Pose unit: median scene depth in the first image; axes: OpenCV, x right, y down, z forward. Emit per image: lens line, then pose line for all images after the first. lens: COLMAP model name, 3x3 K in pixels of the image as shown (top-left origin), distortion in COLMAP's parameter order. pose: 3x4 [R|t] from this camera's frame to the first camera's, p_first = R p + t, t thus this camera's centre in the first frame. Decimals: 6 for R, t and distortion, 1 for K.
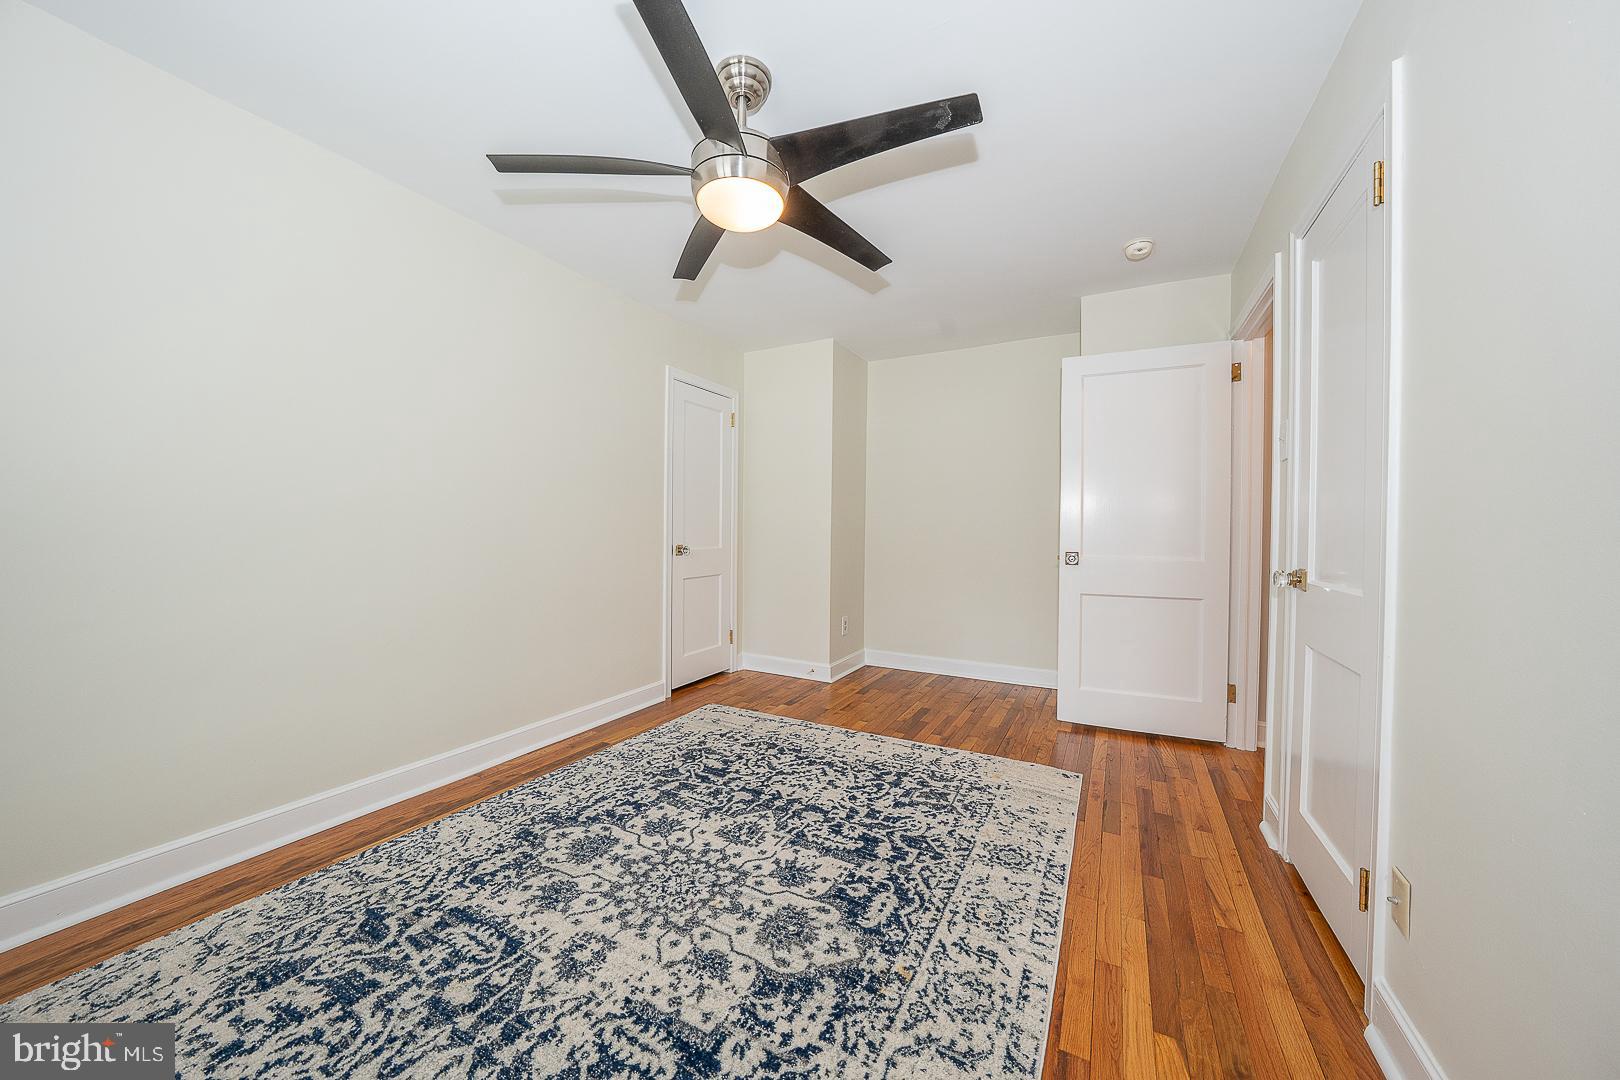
lens RADIAL K [[556.9, 0, 810.4], [0, 556.9, 533.9], [0, 0, 1]] dist [-0.031917, 0.007214]
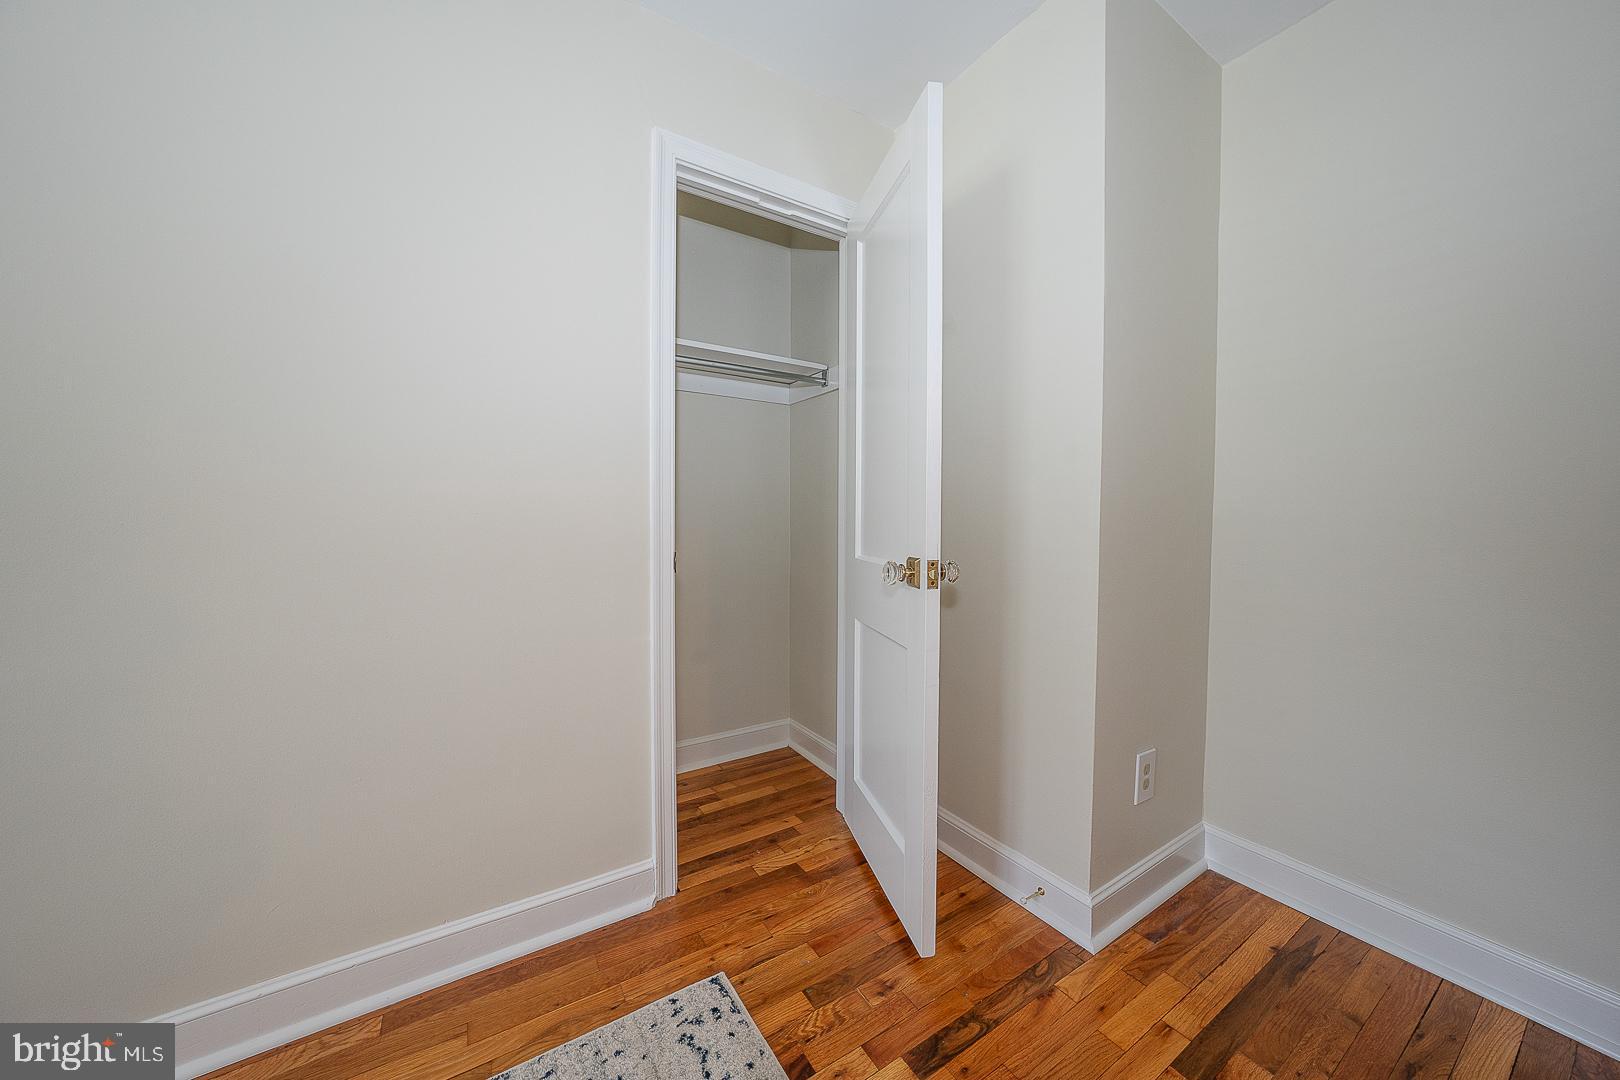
lens RADIAL K [[556.9, 0, 810.4], [0, 556.9, 533.9], [0, 0, 1]] dist [-0.031917, 0.007214]
pose [[0.873273, 0.002438, -0.487225, 0.052882], [0.000700, 0.999980, 0.006260, 0.004104], [0.487231, -0.005808, 0.873254, 0.676245]]
